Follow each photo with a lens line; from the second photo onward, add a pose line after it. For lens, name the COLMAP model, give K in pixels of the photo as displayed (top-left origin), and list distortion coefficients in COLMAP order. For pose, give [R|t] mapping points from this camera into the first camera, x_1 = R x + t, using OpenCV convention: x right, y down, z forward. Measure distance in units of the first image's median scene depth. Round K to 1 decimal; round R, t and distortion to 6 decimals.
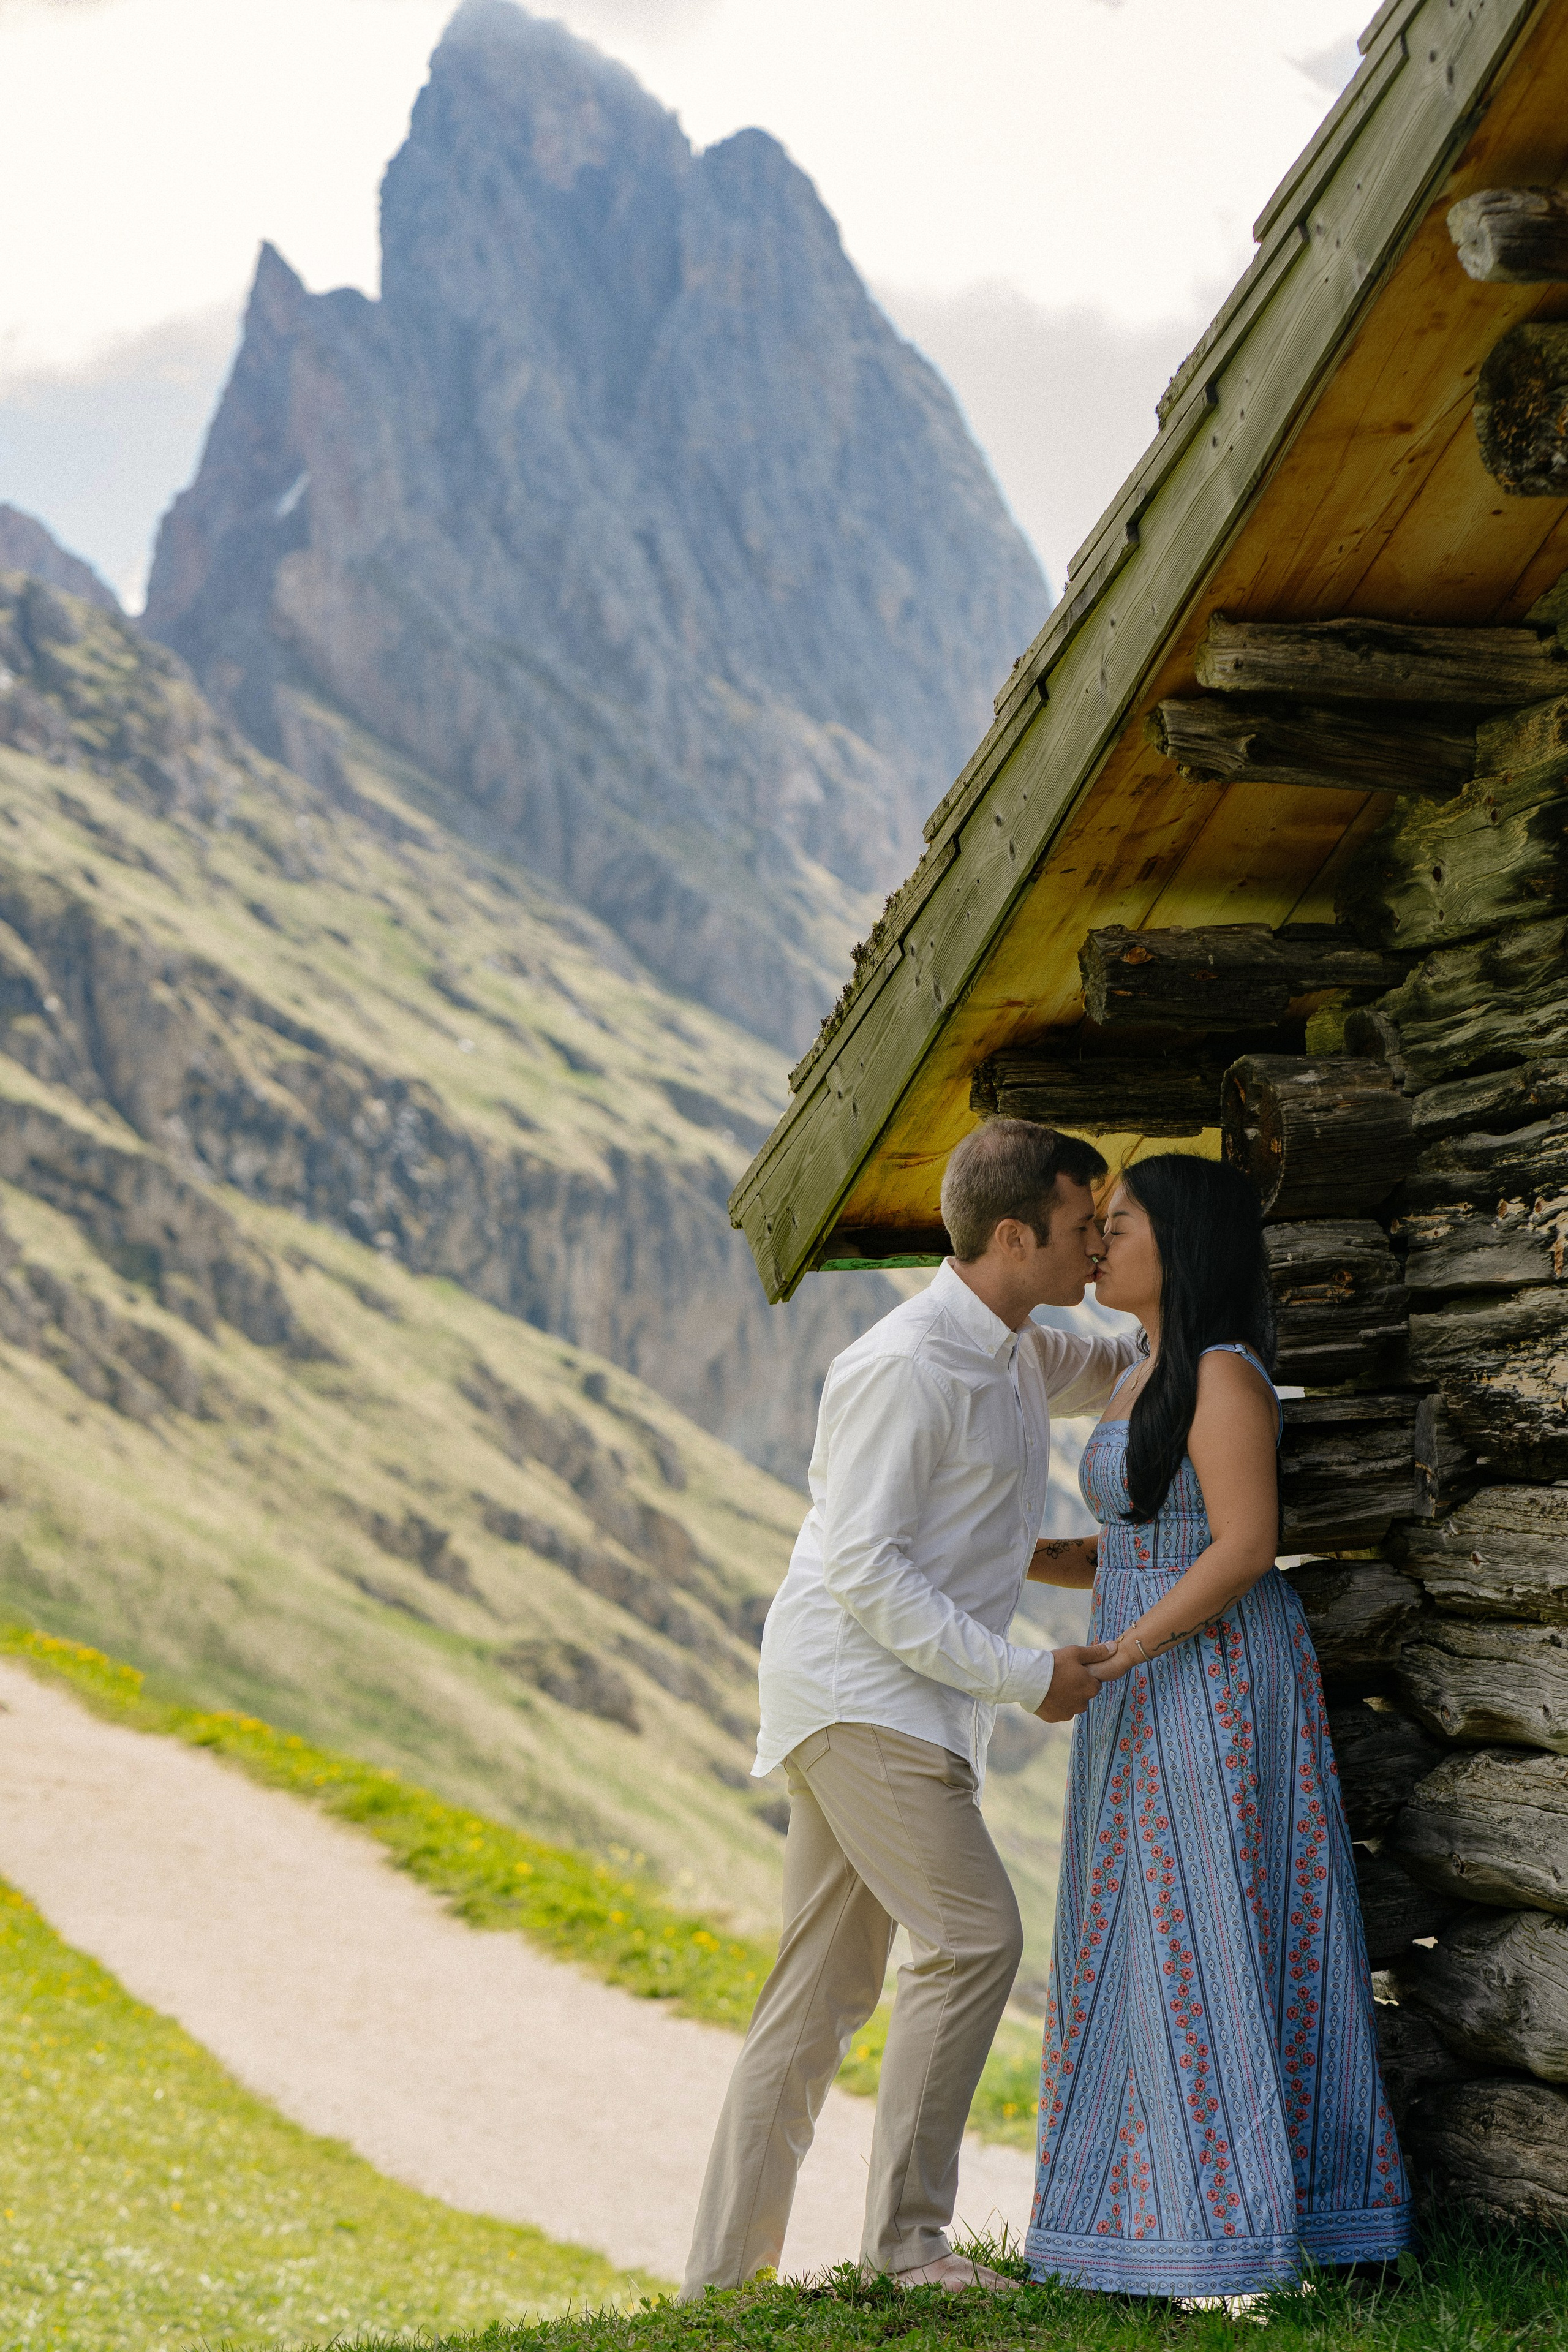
lens RADIAL K [[5640.1, 0, 782.1], [0, 5640.1, 1137.4], [0, 0, 1]] dist [0.090390, -0.337166]
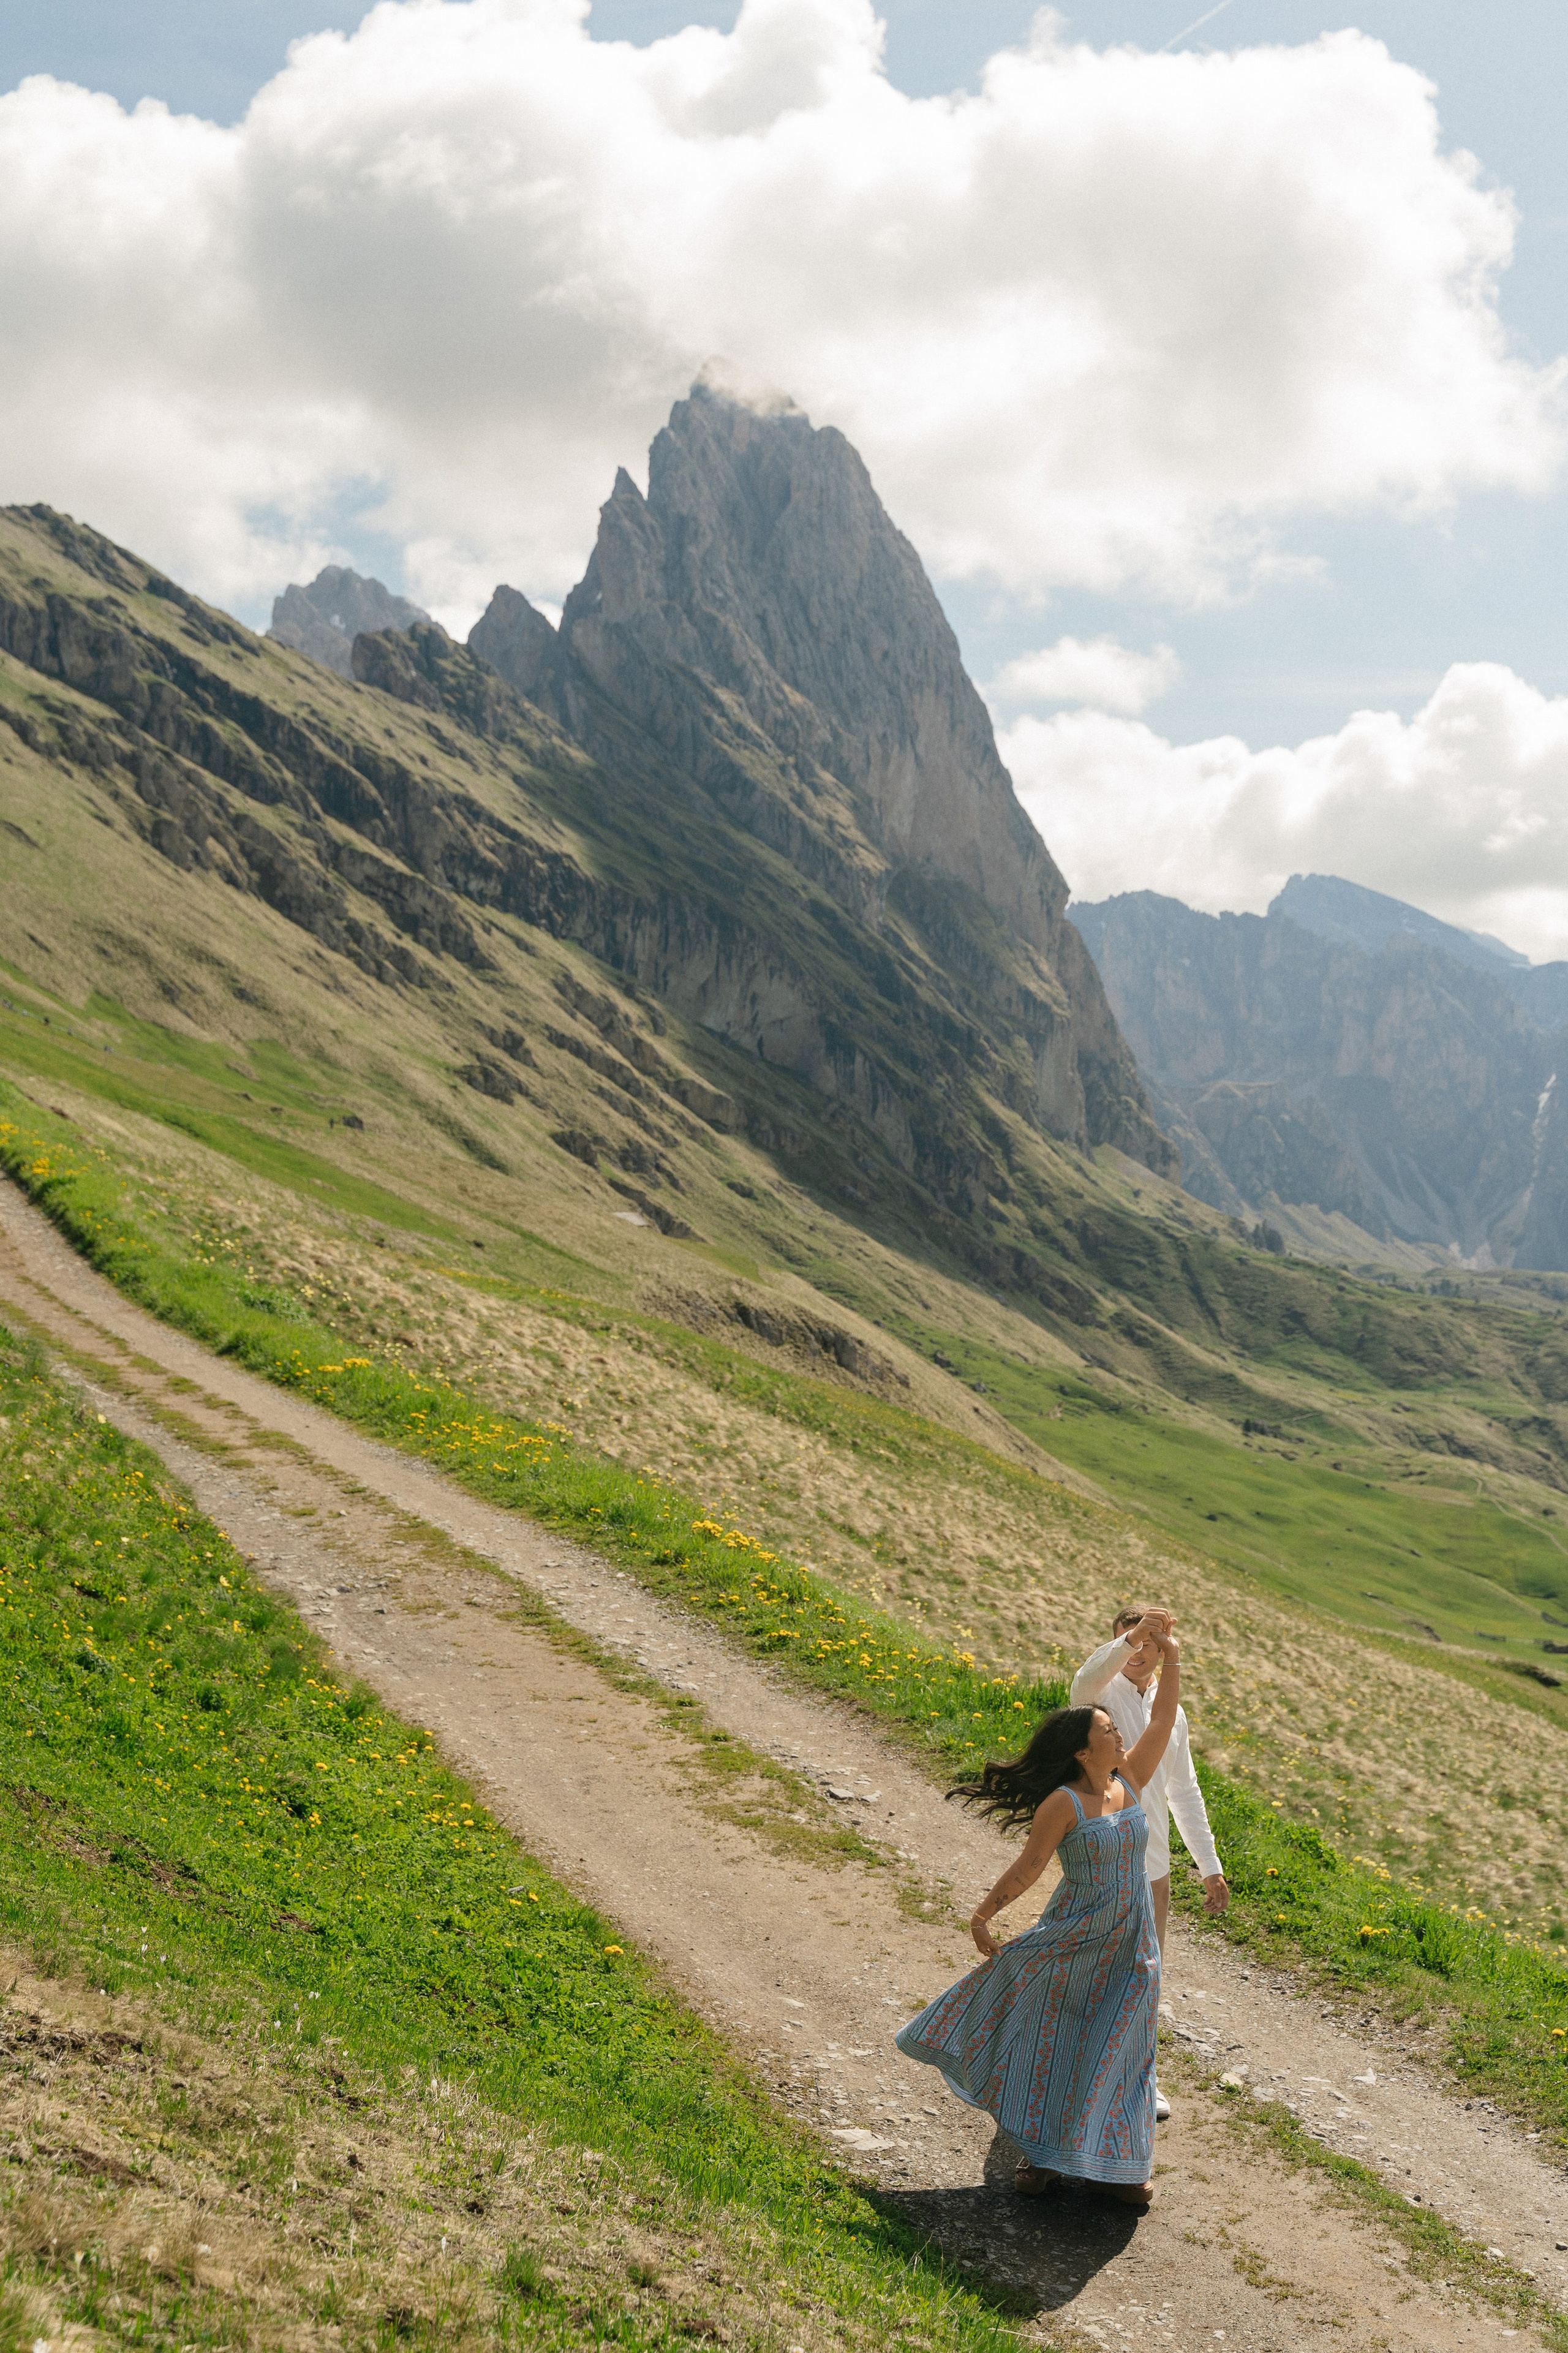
lens RADIAL K [[2778.0, 0, 784.0], [0, 2778.0, 1176.5], [0, 0, 1]] dist [0.001363, 0.000957]
pose [[0.996536, 0.057252, -0.060326, 0.093039], [-0.051107, 0.993784, 0.098898, 0.003451], [0.065613, -0.095473, 0.993267, -0.134776]]
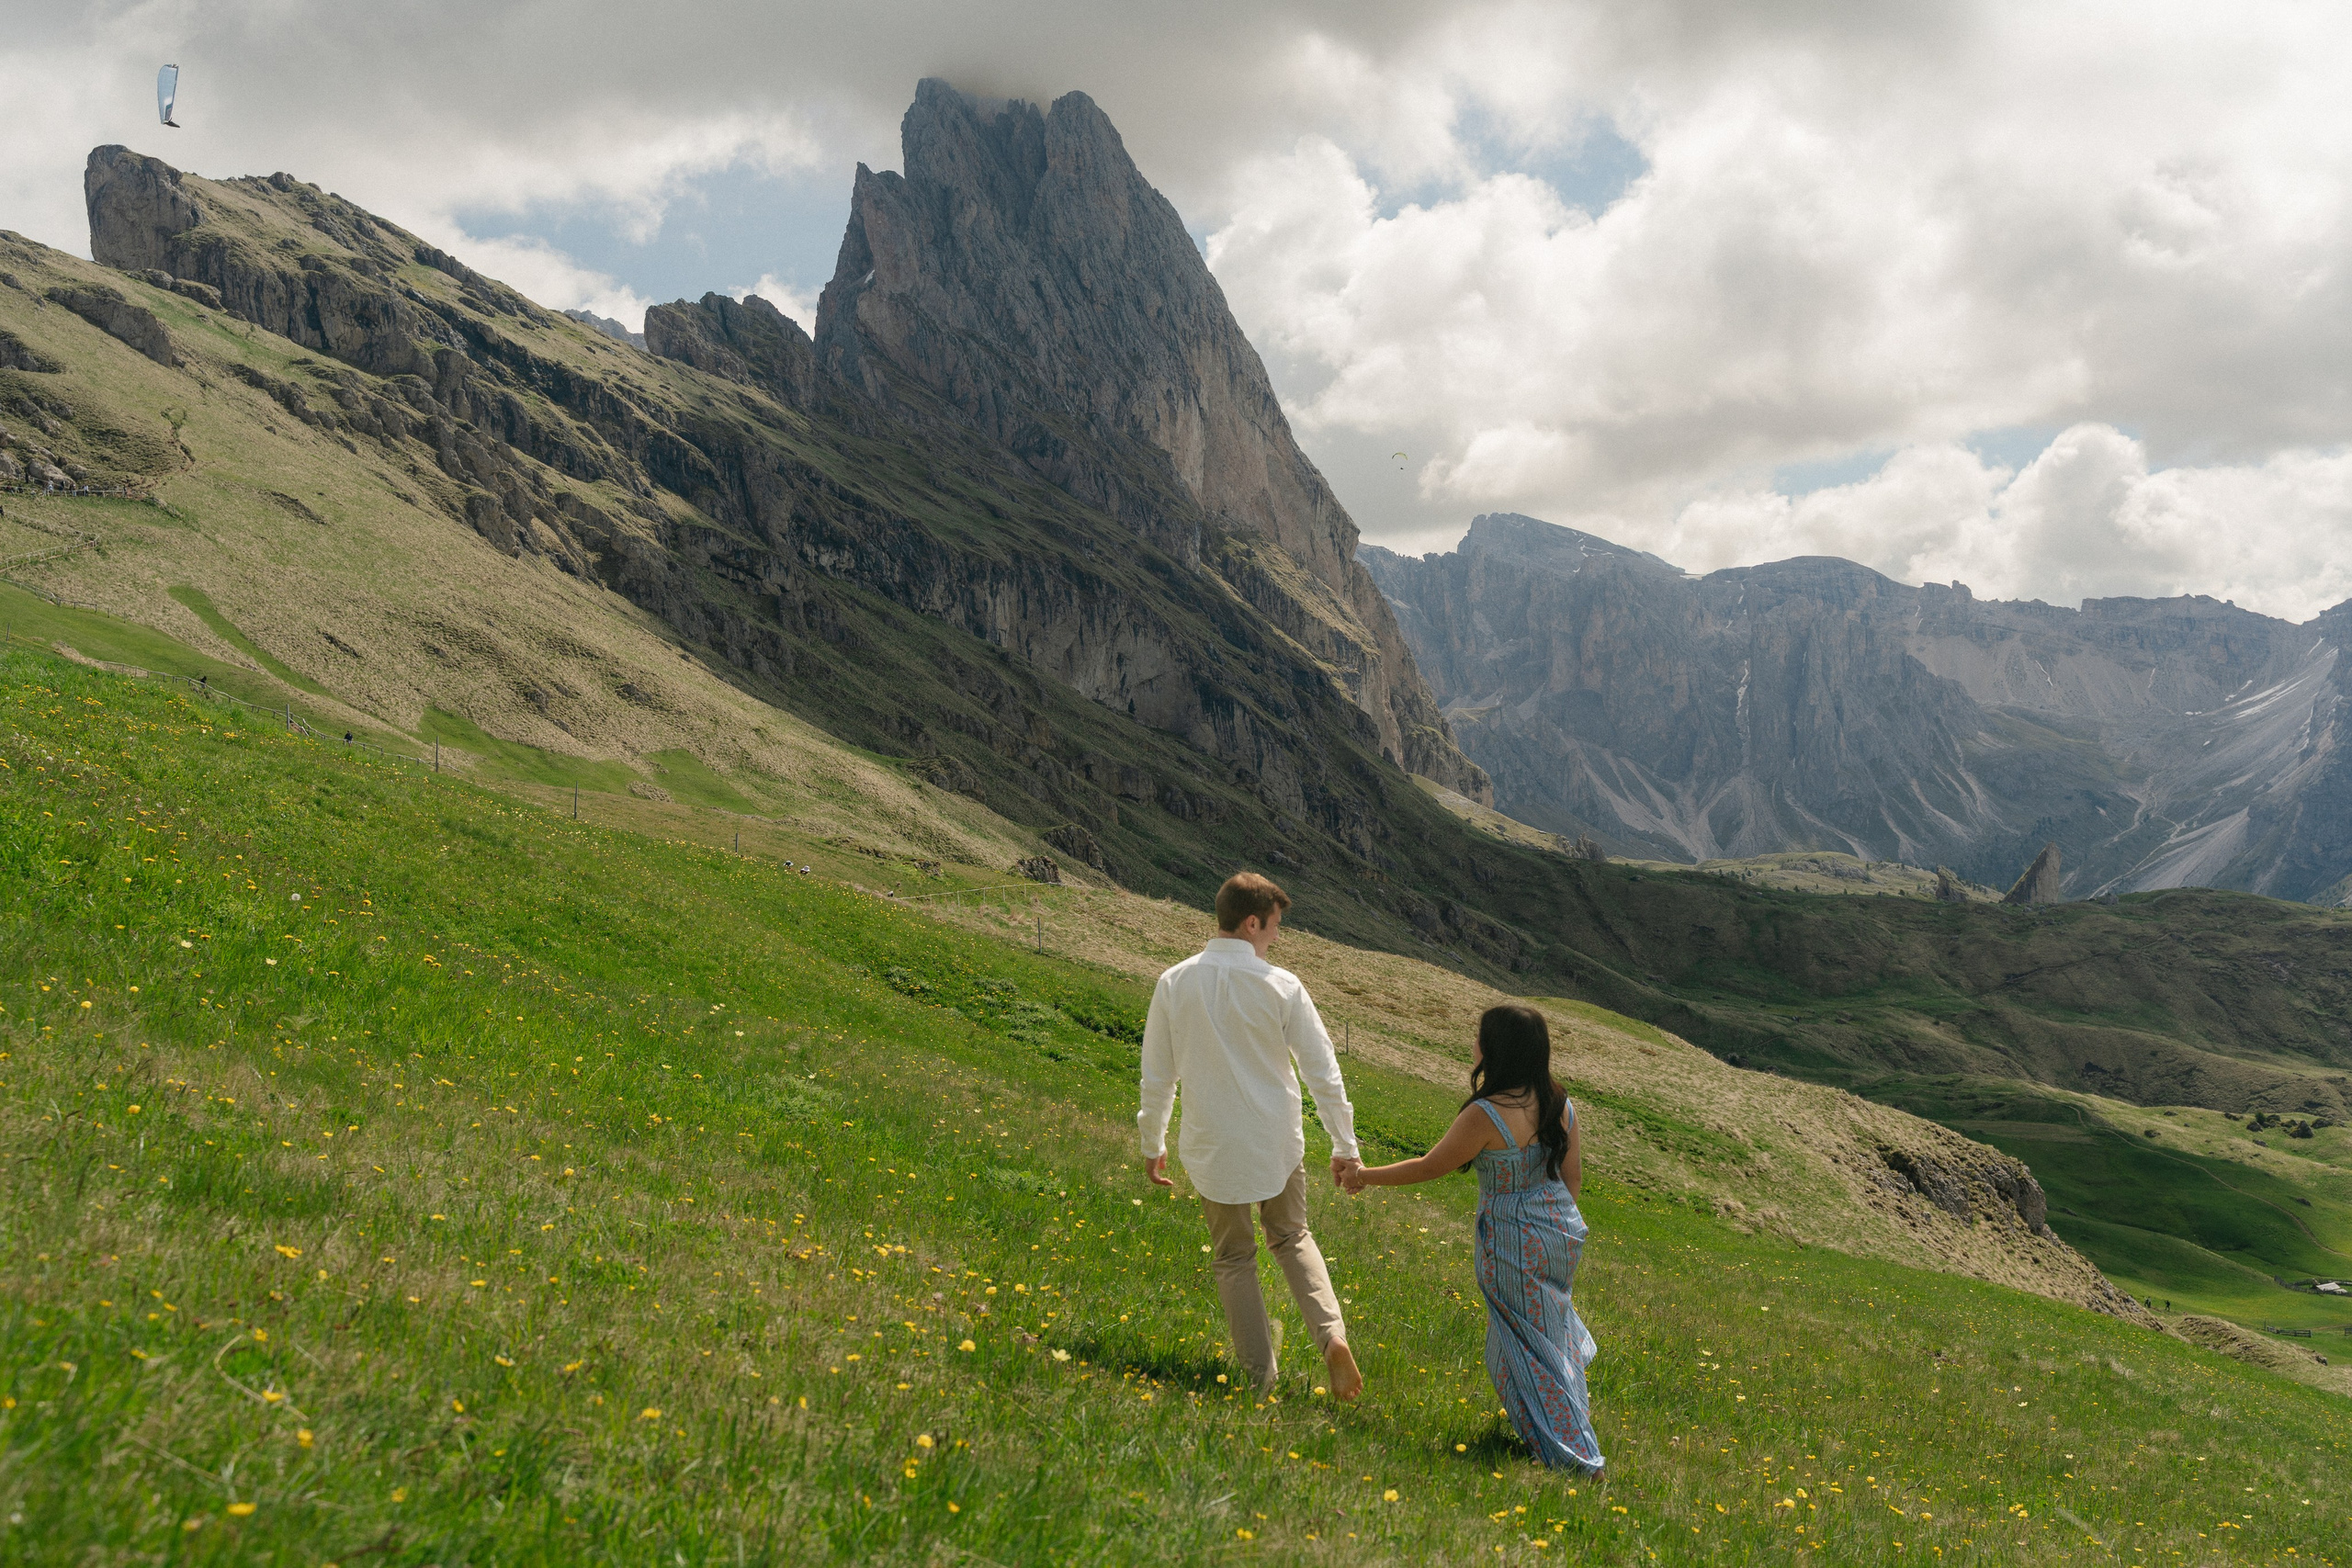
lens RADIAL K [[2455.4, 0, 1176.0], [0, 2455.4, 784.0], [0, 0, 1]] dist [-0.011847, 0.009900]
pose [[0.998505, -0.054208, 0.006956, 0.019059], [0.053480, 0.995359, 0.080005, 0.017951], [-0.011260, -0.079514, 0.996770, 0.074066]]
